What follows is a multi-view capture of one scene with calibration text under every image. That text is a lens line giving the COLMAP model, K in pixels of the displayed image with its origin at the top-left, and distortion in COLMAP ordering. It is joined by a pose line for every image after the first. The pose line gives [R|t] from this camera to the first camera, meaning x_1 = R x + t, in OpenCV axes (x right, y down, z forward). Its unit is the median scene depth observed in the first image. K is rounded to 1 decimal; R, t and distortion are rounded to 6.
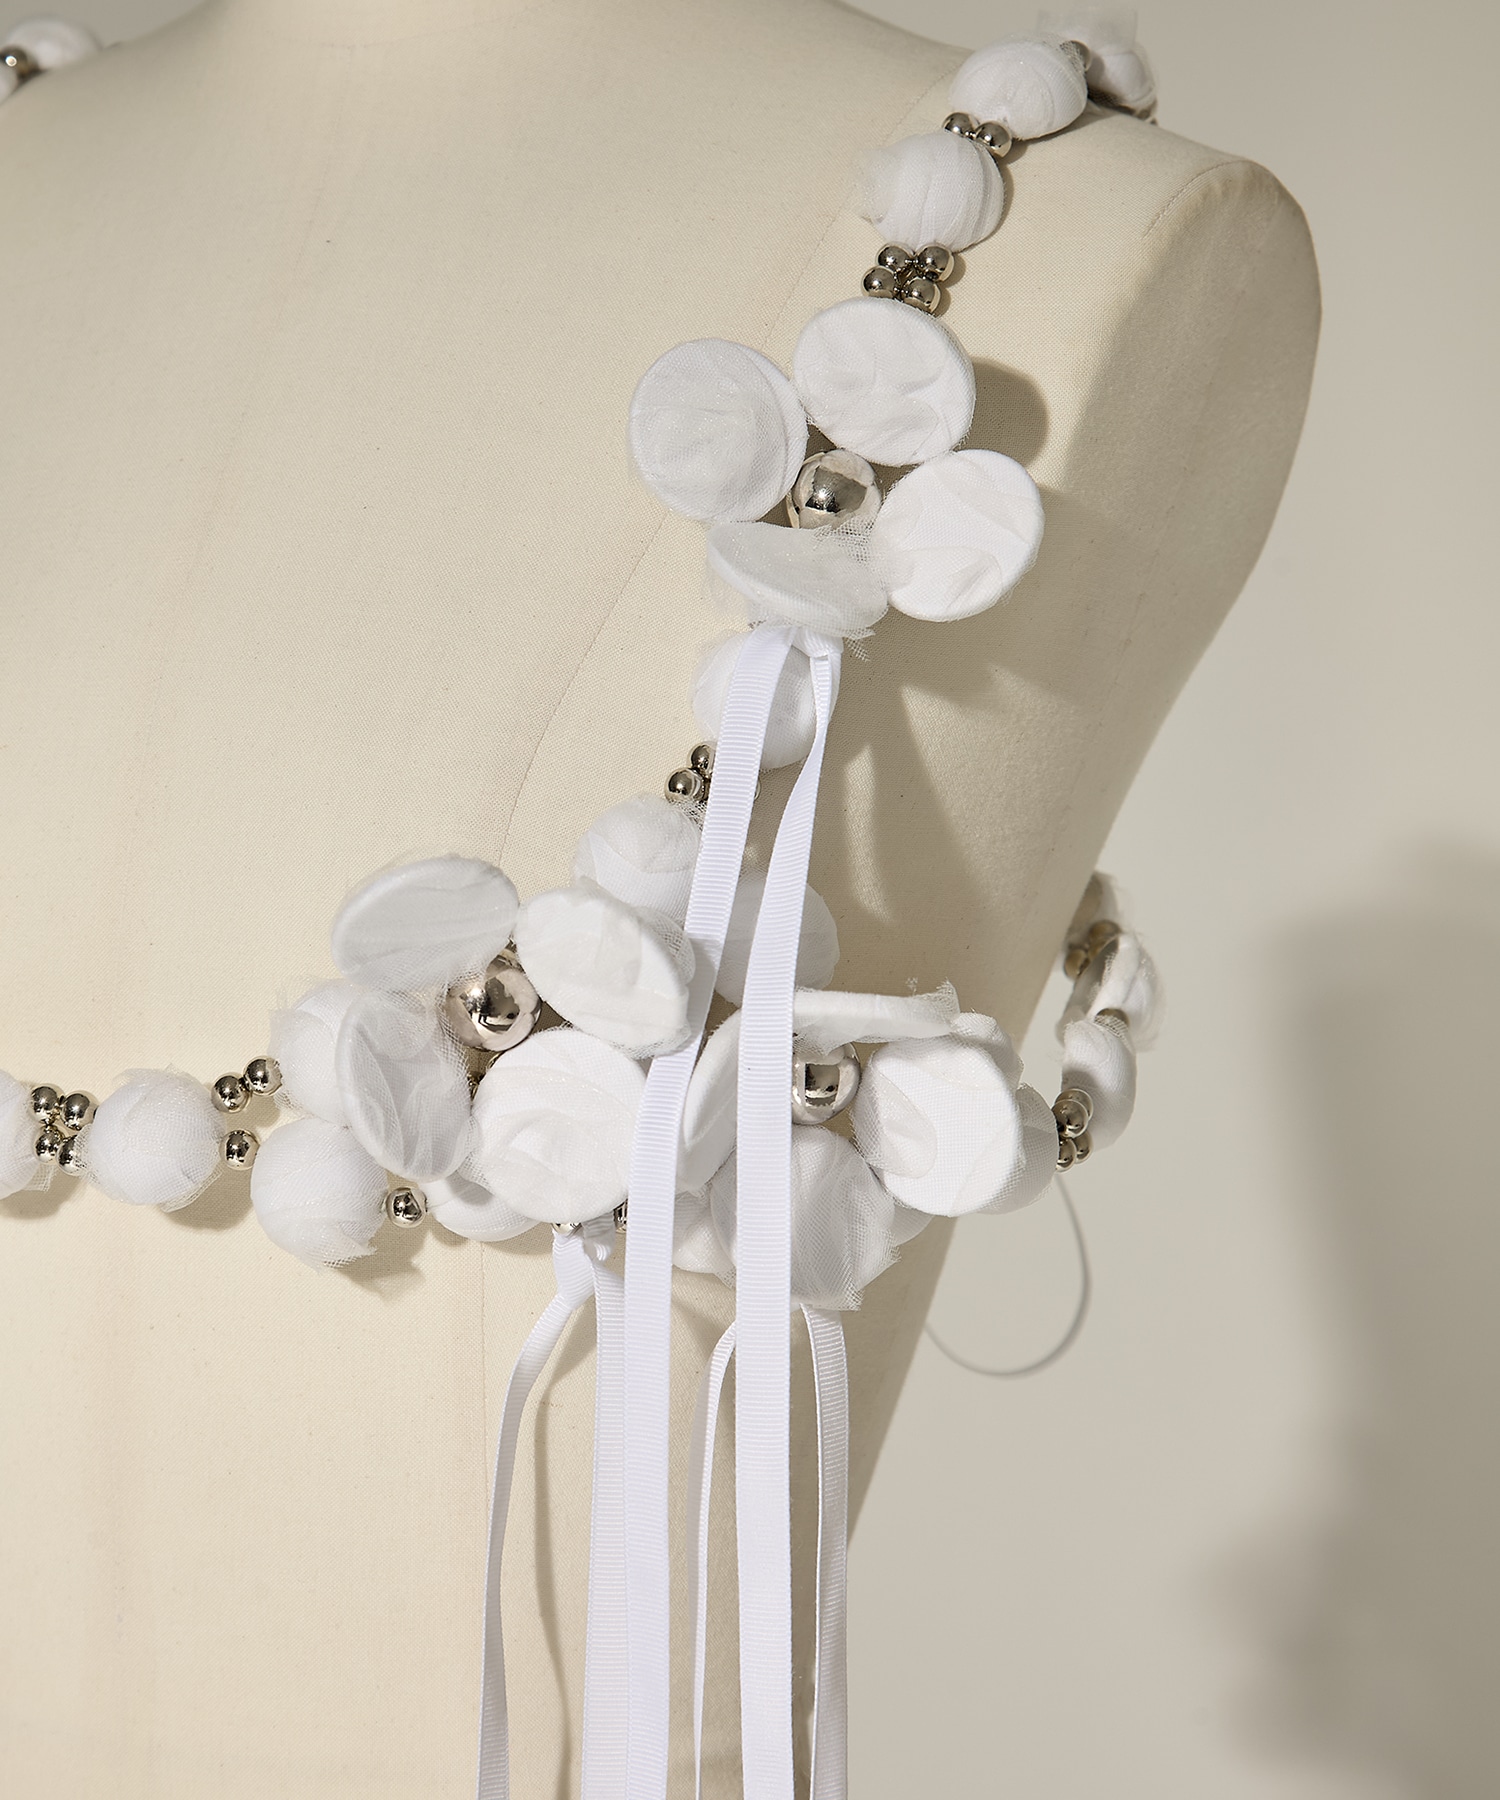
lens RADIAL K [[4301.1, 0, 750.0], [0, 4301.1, 900.0], [0, 0, 1]] dist [-0.033542, -0.663894]
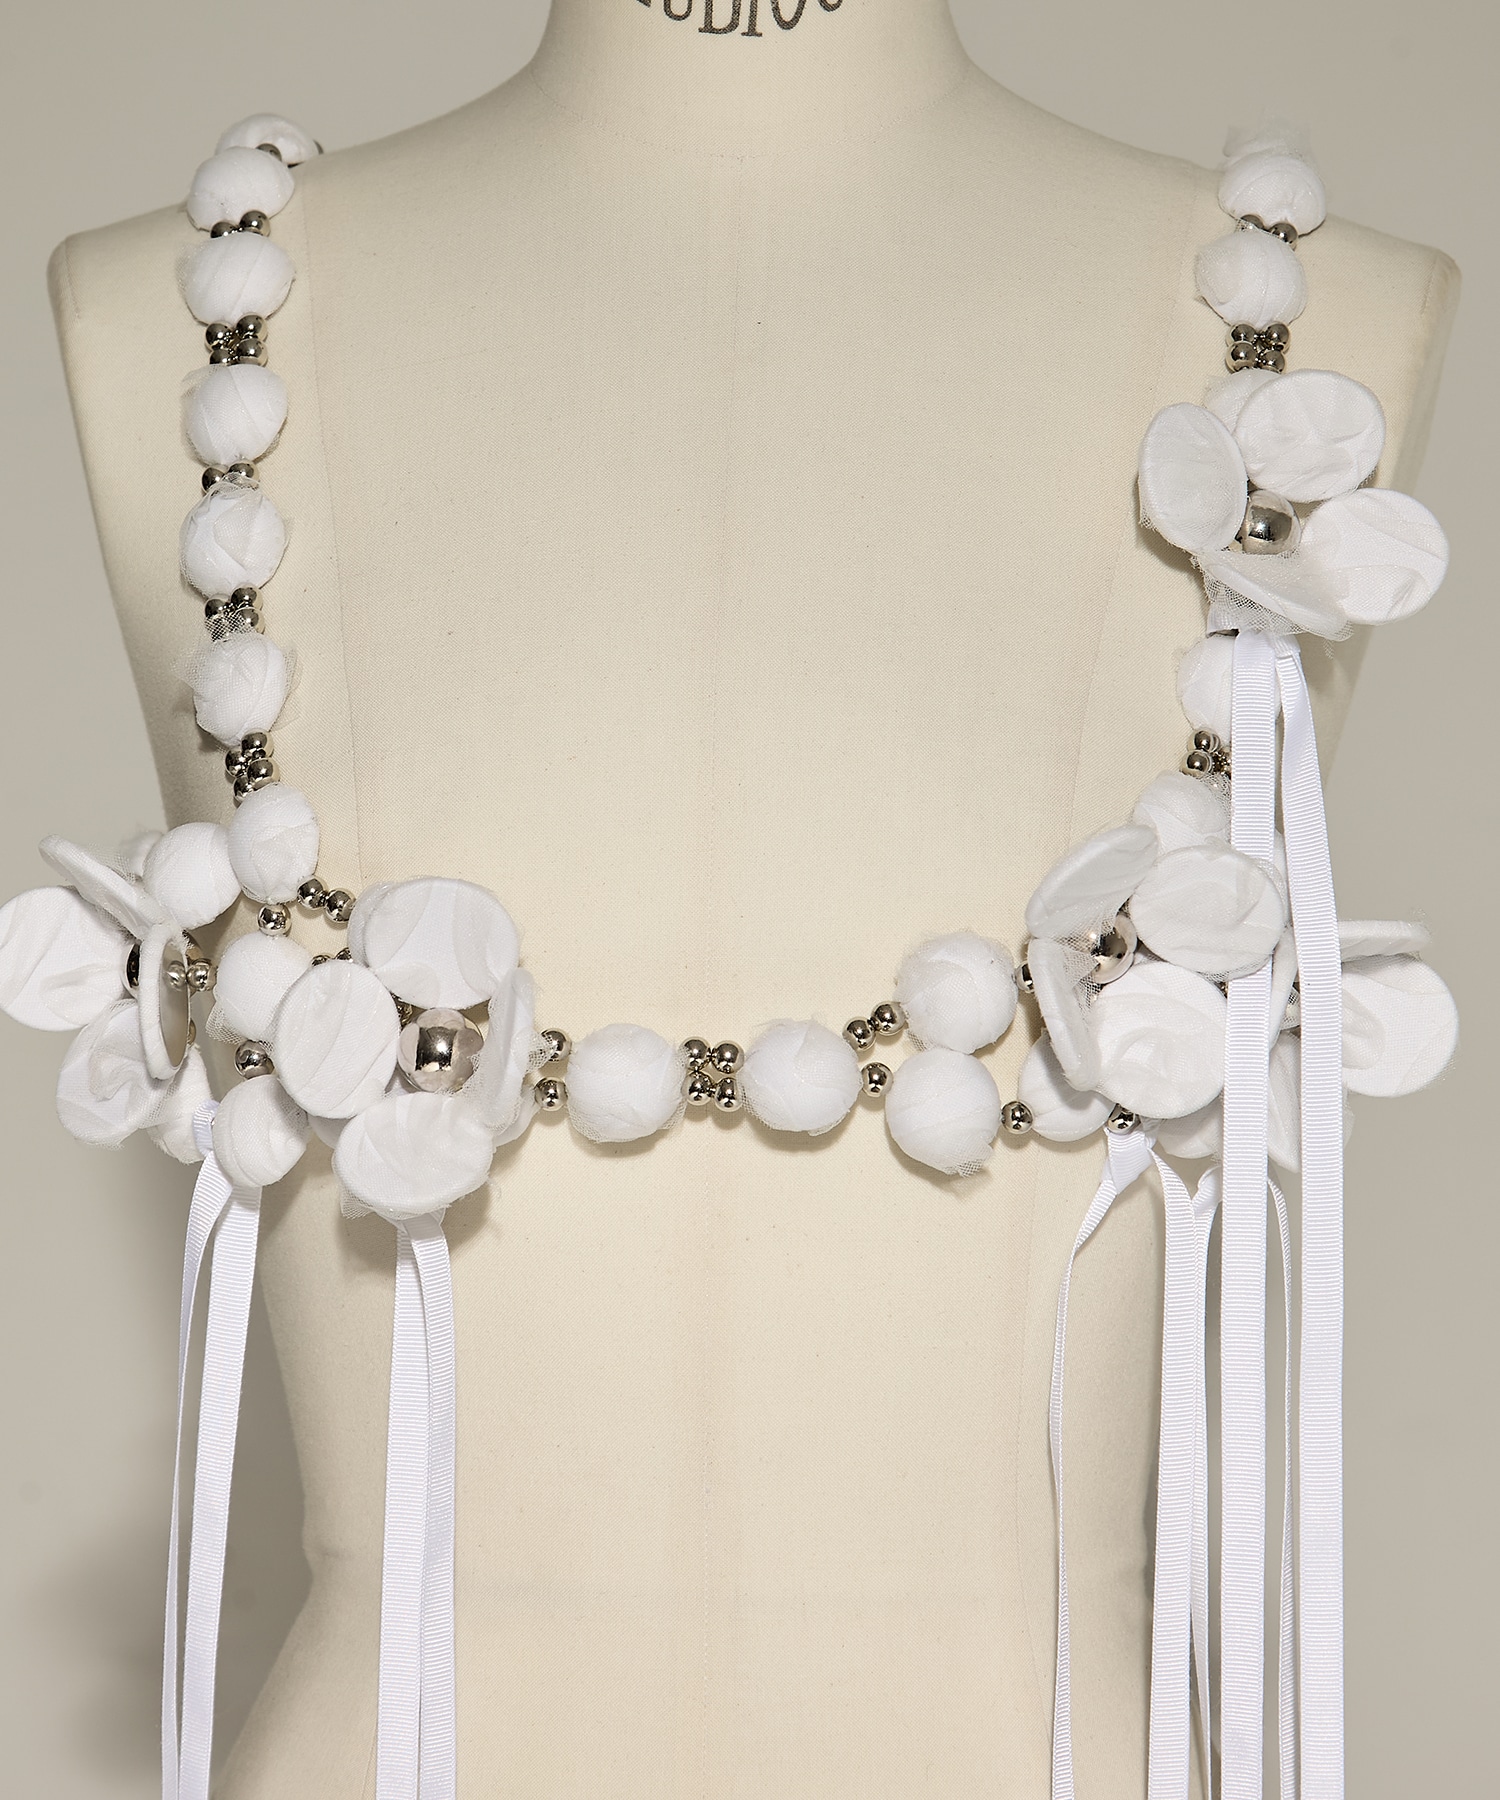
lens RADIAL K [[4301.1, 0, 750.0], [0, 4301.1, 900.0], [0, 0, 1]] dist [-0.033542, -0.663894]
pose [[0.952781, -0.051197, 0.299311, -0.506654], [0.052193, 0.998626, 0.004672, 0.000195], [-0.299139, 0.011171, 0.954144, -0.142723]]
